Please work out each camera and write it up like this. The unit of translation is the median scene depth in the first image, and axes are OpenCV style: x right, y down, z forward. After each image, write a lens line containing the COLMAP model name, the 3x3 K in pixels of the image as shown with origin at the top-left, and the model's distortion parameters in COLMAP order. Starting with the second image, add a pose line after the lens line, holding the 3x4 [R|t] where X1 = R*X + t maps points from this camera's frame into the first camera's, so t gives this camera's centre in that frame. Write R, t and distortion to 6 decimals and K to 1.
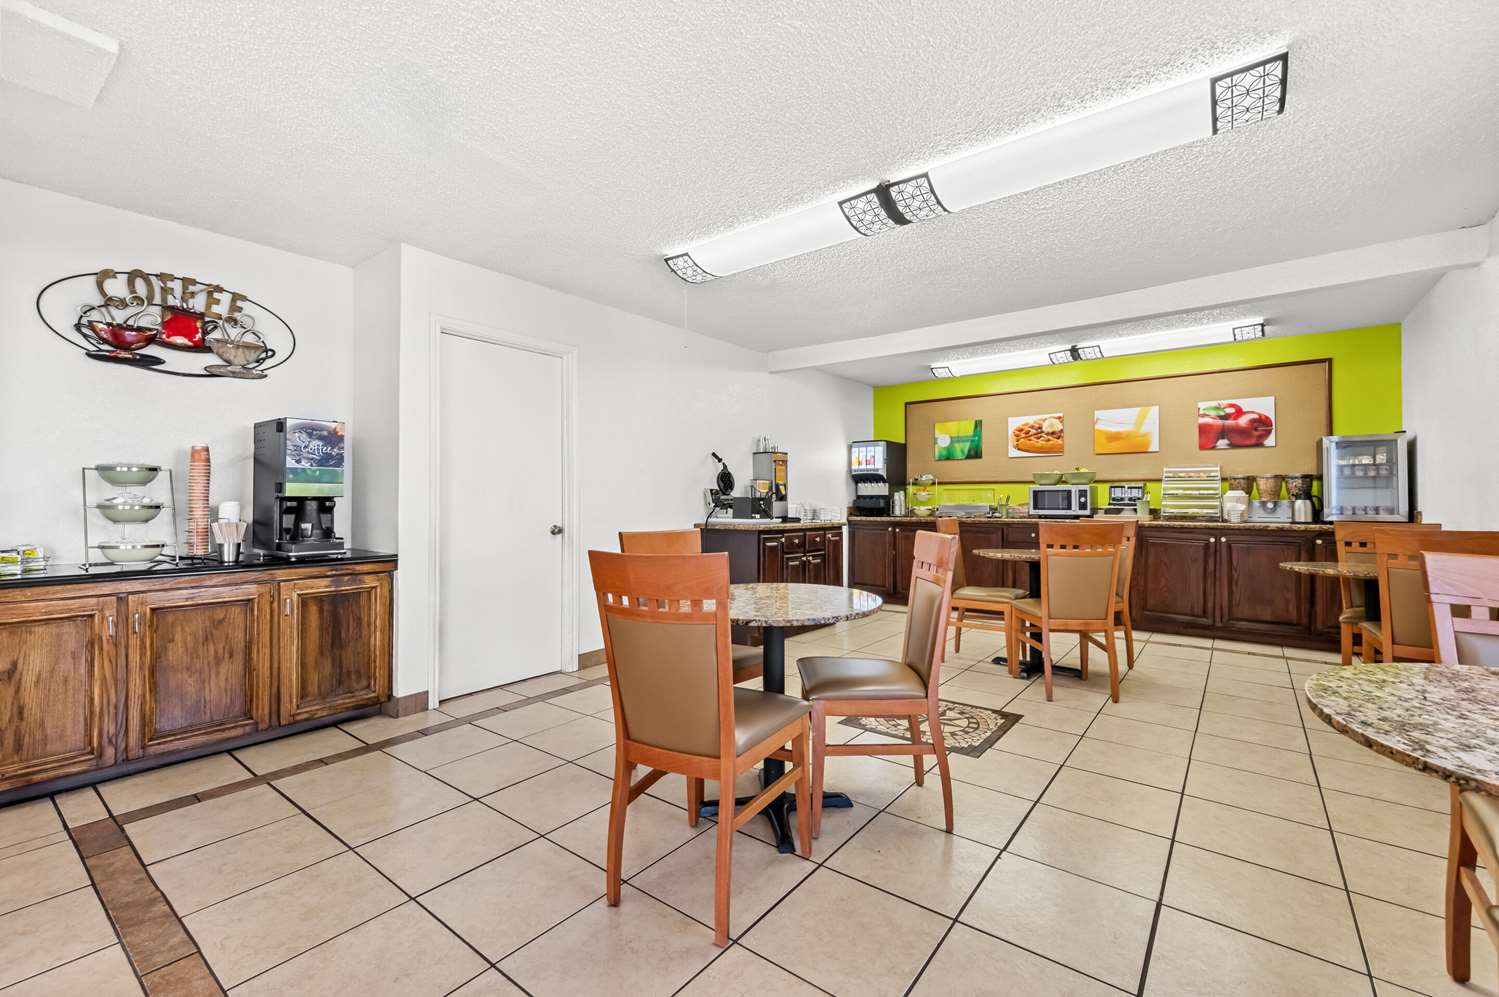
lens RADIAL K [[627.4, 0, 744.5], [0, 627.4, 488.4], [0, 0, 1]] dist [0.010651, -0.011433]
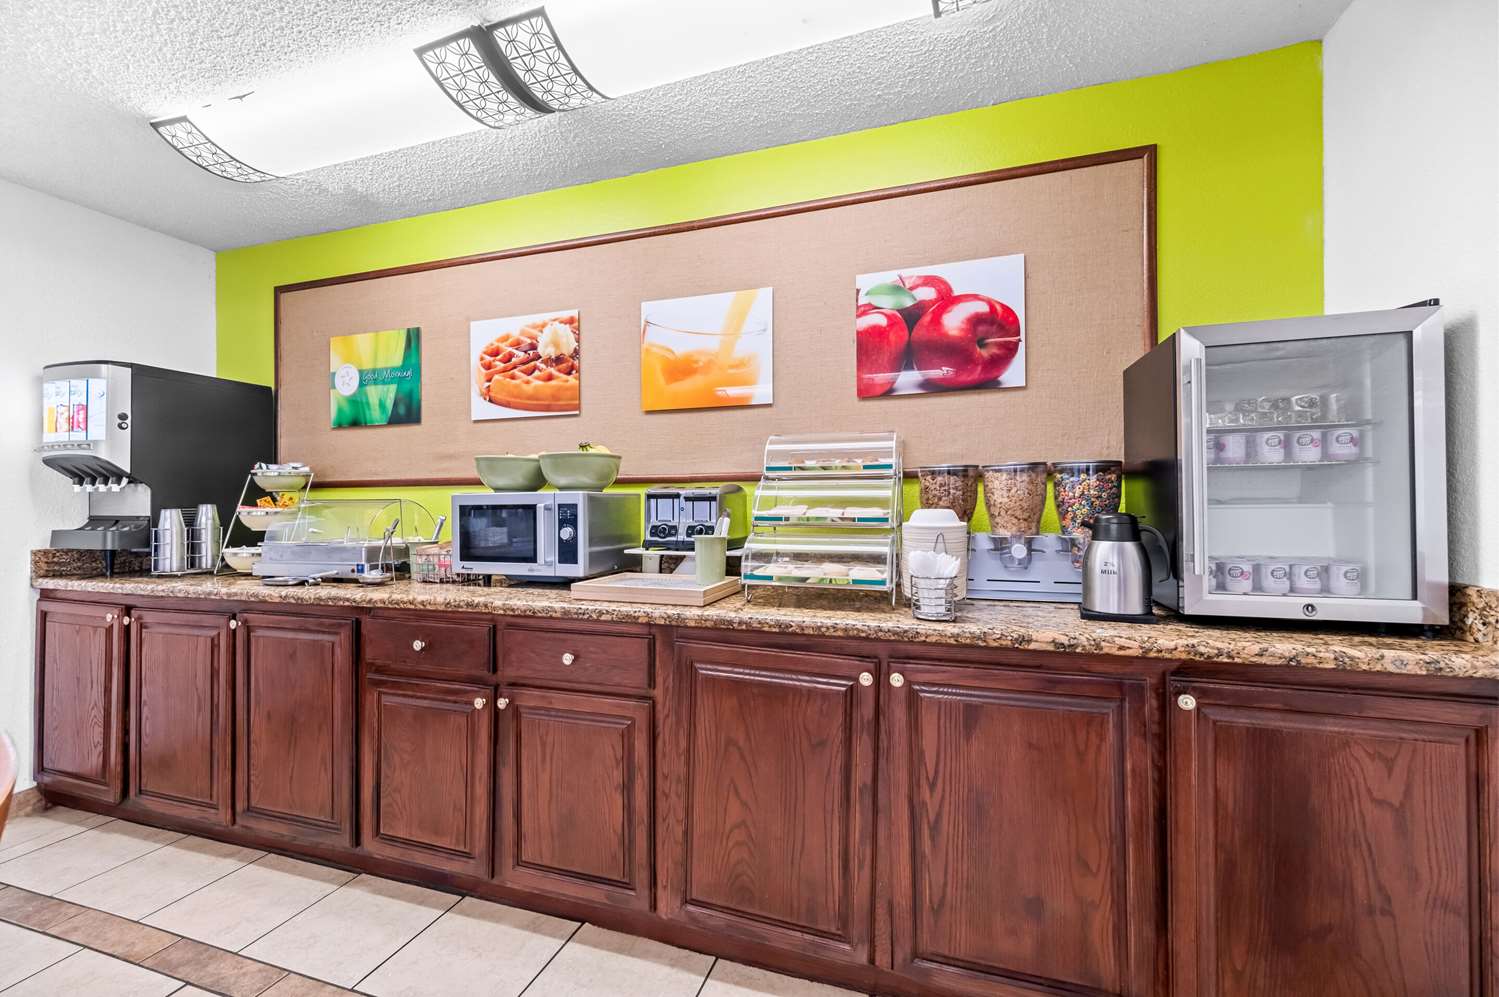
lens RADIAL K [[627.4, 0, 744.5], [0, 627.4, 488.4], [0, 0, 1]] dist [0.010651, -0.011433]
pose [[0.941275, 0.003859, 0.337619, 0.543708], [-0.001358, 0.999970, -0.007644, -0.004232], [-0.337639, 0.006736, 0.941252, 0.682980]]
